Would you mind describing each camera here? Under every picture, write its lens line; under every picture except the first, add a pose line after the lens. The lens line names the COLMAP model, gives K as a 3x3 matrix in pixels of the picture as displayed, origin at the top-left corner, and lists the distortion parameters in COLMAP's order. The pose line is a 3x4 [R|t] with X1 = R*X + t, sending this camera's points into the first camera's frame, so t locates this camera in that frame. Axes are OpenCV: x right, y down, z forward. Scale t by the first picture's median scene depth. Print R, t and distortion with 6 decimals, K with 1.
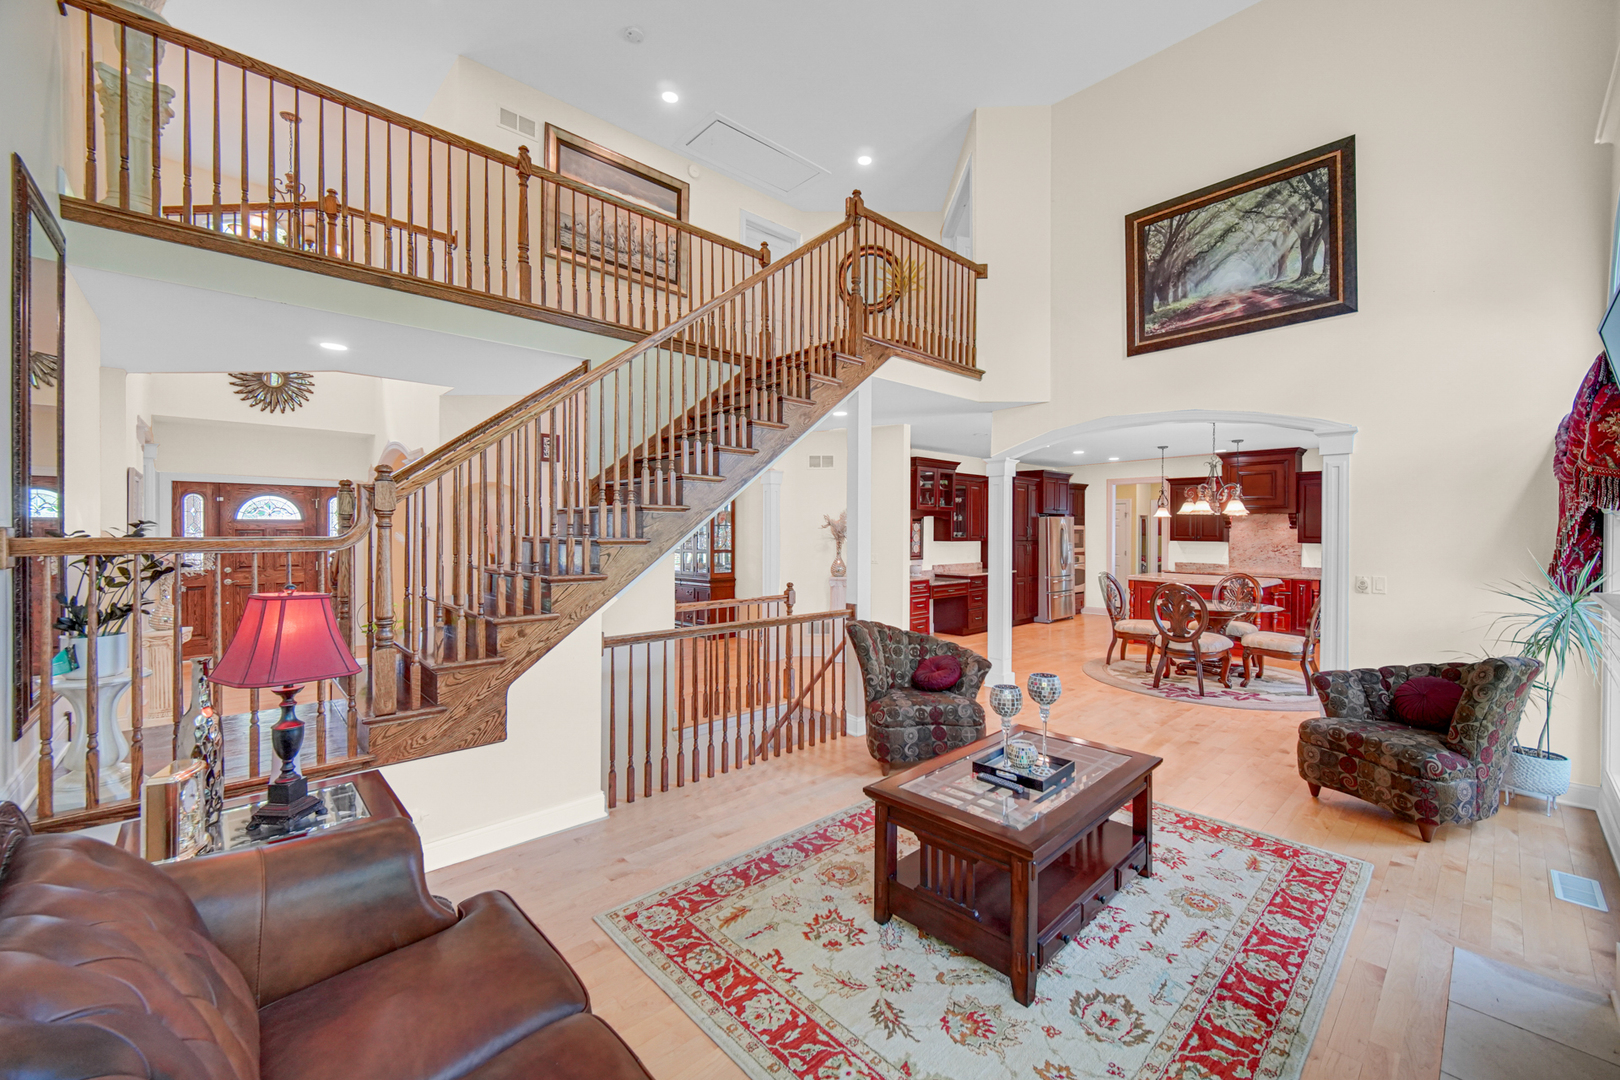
lens RADIAL K [[650.3, 0, 811.2], [0, 650.3, 534.0], [0, 0, 1]] dist [-0.001797, -0.000104]
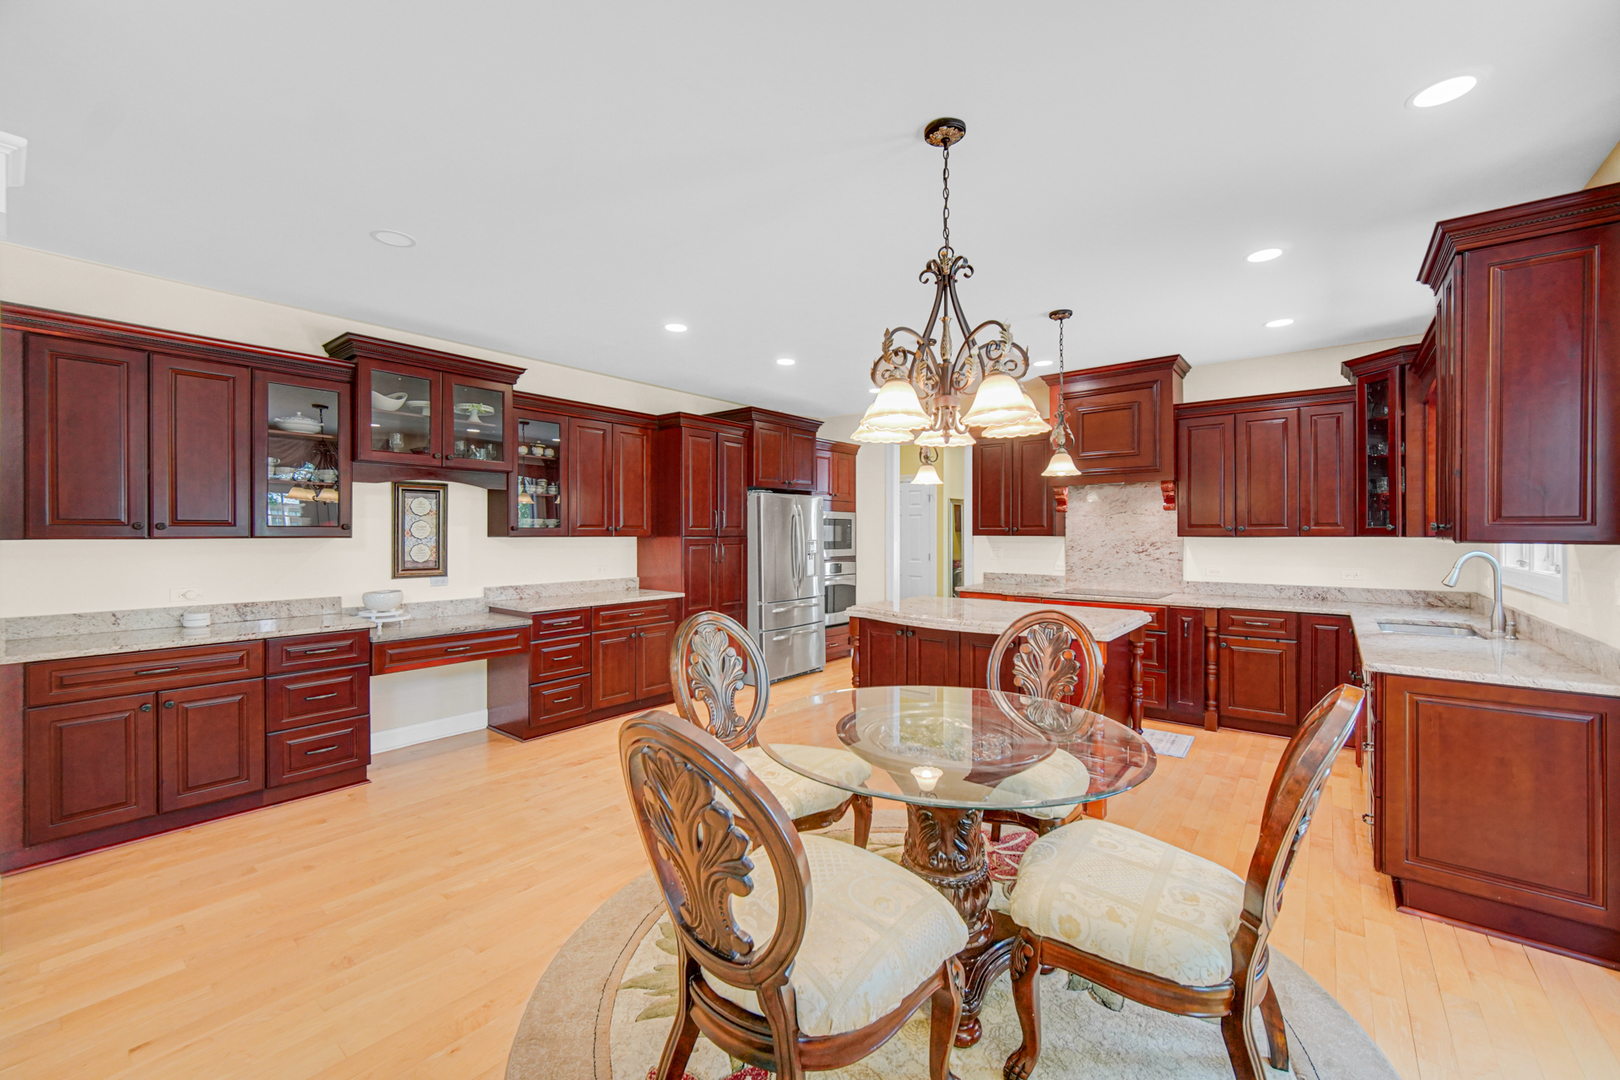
lens RADIAL K [[650.3, 0, 815.7], [0, 650.3, 535.3], [0, 0, 1]] dist [-0.001797, -0.000104]
pose [[0.988665, -0.004572, 0.150072, 0.359564], [0.005304, 0.999976, -0.004479, 0.013052], [-0.150048, 0.005224, 0.988665, 0.495410]]
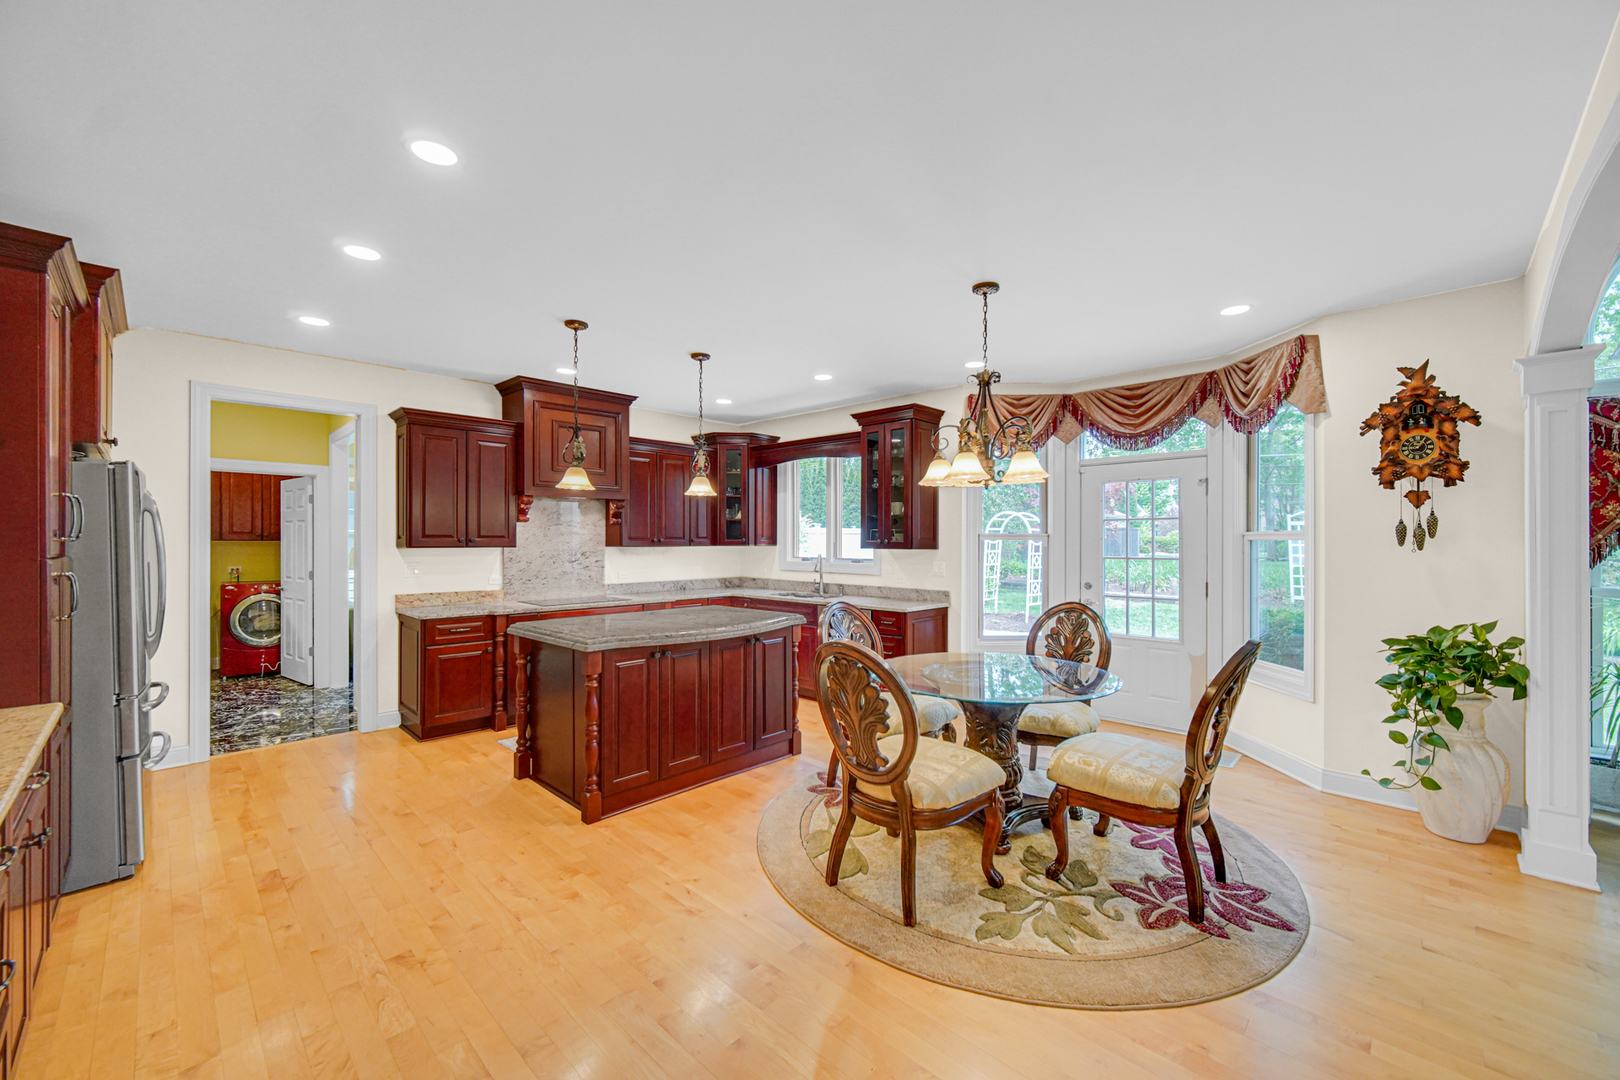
lens RADIAL K [[650.3, 0, 809.0], [0, 650.3, 538.0], [0, 0, 1]] dist [-0.001797, -0.000104]
pose [[-0.049404, -0.003570, 0.998773, 0.103847], [0.007425, 0.999965, 0.003941, 0.003992], [-0.998751, 0.007611, -0.049376, 0.816130]]
